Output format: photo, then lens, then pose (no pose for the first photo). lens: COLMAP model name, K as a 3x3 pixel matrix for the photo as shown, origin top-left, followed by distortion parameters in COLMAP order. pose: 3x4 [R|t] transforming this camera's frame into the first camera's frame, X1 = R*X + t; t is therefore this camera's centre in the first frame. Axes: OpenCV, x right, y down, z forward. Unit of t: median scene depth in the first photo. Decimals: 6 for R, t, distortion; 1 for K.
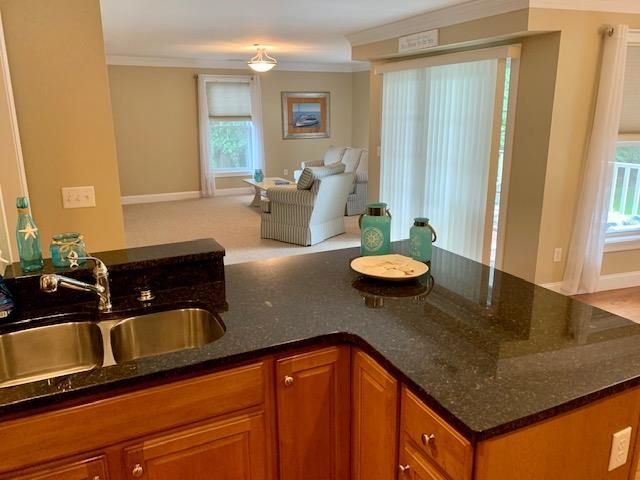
lens RADIAL K [[492.4, 0, 323.8], [0, 492.4, 236.1], [0, 0, 1]] dist [0.037627, -0.048412]
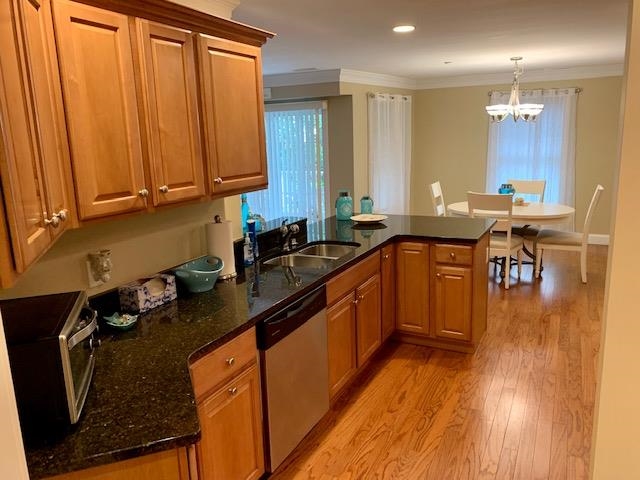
lens RADIAL K [[492.4, 0, 325.2], [0, 492.4, 238.7], [0, 0, 1]] dist [0.037627, -0.048412]
pose [[0.799151, -0.144026, 0.583621, -0.290744], [0.176195, 0.984354, 0.001655, 0.027168], [-0.574728, 0.101509, 0.812025, -0.127676]]
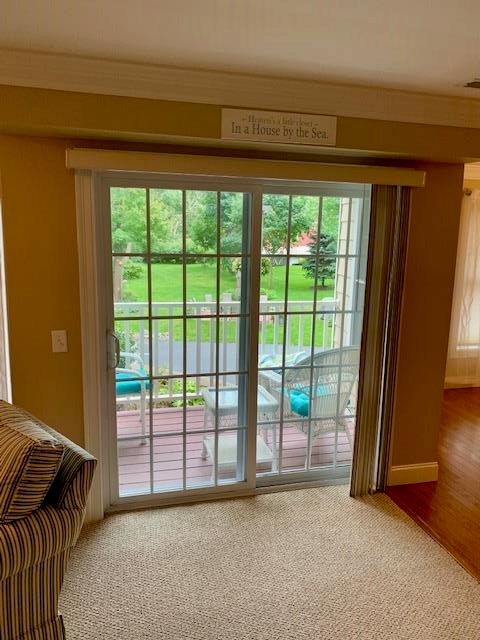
lens RADIAL K [[492.4, 0, 237.4], [0, 492.4, 320.5], [0, 0, 1]] dist [0.037627, -0.048412]
pose [[0.201540, -0.167301, 0.965087, -0.195168], [0.220636, 0.967736, 0.121685, -0.146856], [-0.954307, 0.188409, 0.231950, 0.523075]]
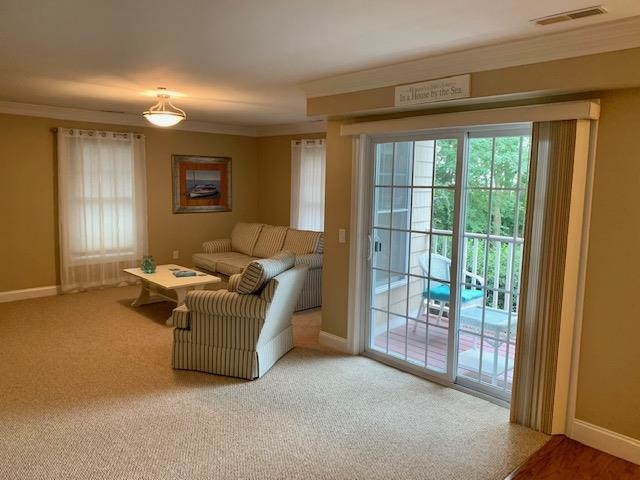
lens RADIAL K [[492.4, 0, 325.9], [0, 492.4, 236.1], [0, 0, 1]] dist [0.037627, -0.048412]
pose [[0.956312, -0.008423, 0.292226, -0.090831], [0.047564, 0.990749, -0.127097, -0.055413], [-0.288452, 0.135444, 0.947866, 0.213690]]
